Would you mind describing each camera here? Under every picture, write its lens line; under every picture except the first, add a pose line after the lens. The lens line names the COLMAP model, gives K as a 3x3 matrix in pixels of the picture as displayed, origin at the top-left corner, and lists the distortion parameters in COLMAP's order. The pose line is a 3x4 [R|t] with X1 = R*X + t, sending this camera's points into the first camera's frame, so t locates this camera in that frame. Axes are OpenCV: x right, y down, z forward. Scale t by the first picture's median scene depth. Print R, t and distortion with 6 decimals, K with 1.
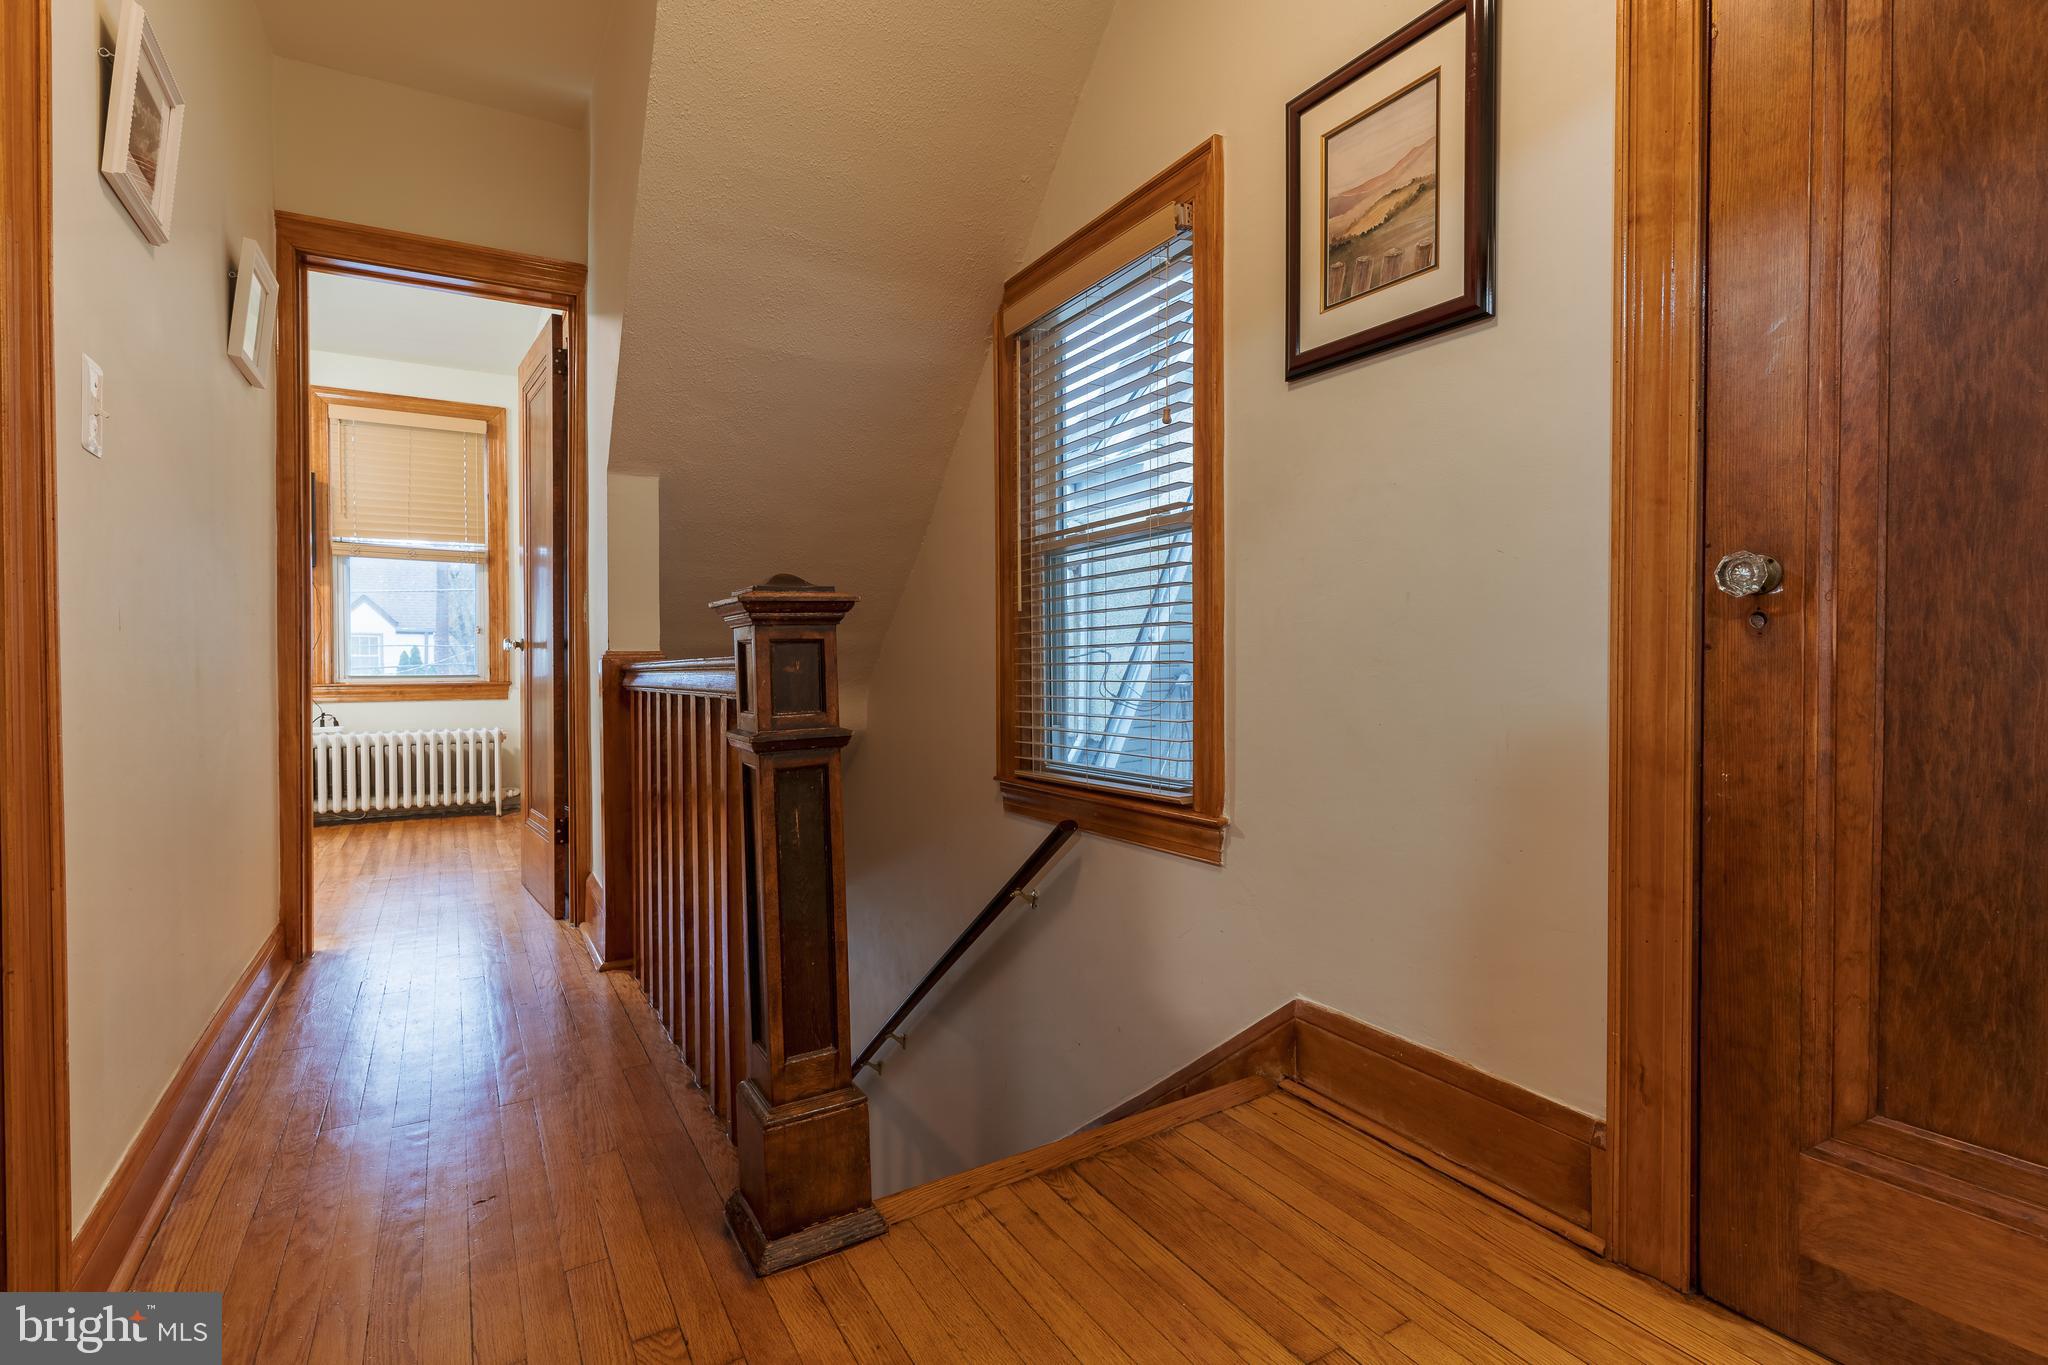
lens RADIAL K [[991.4, 0, 1021.1], [0, 991.4, 680.9], [0, 0, 1]] dist [0.006476, 0.000467]
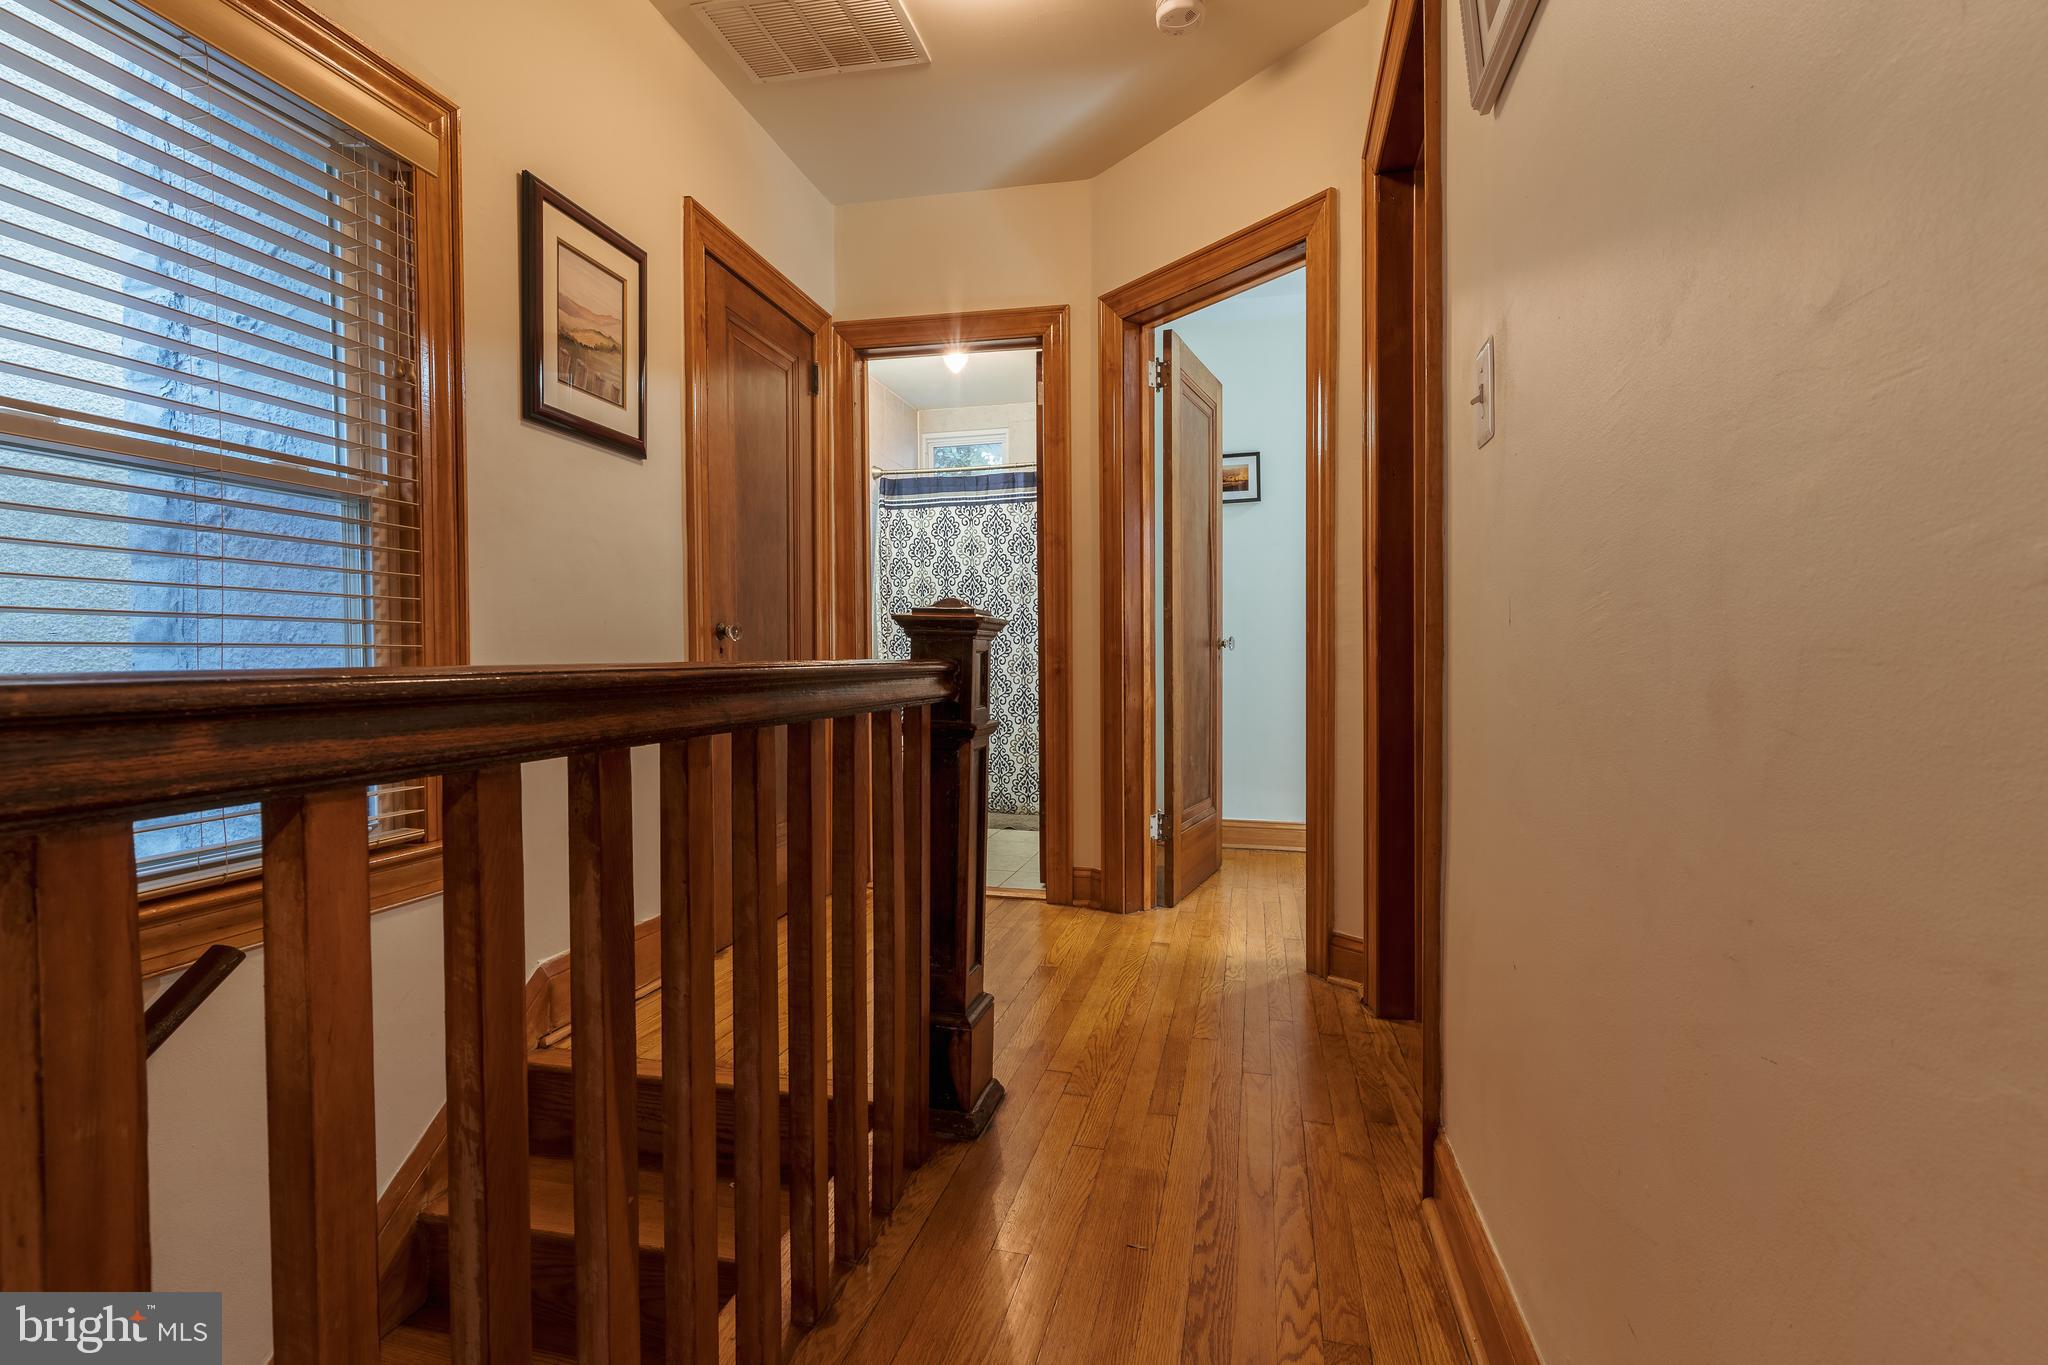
lens RADIAL K [[991.4, 0, 1023.4], [0, 991.4, 680.2], [0, 0, 1]] dist [0.006476, 0.000467]
pose [[-0.708423, -0.006164, 0.705761, -1.033054], [0.015832, 0.999571, 0.024621, -0.028015], [-0.705611, 0.028616, -0.708022, 1.575379]]
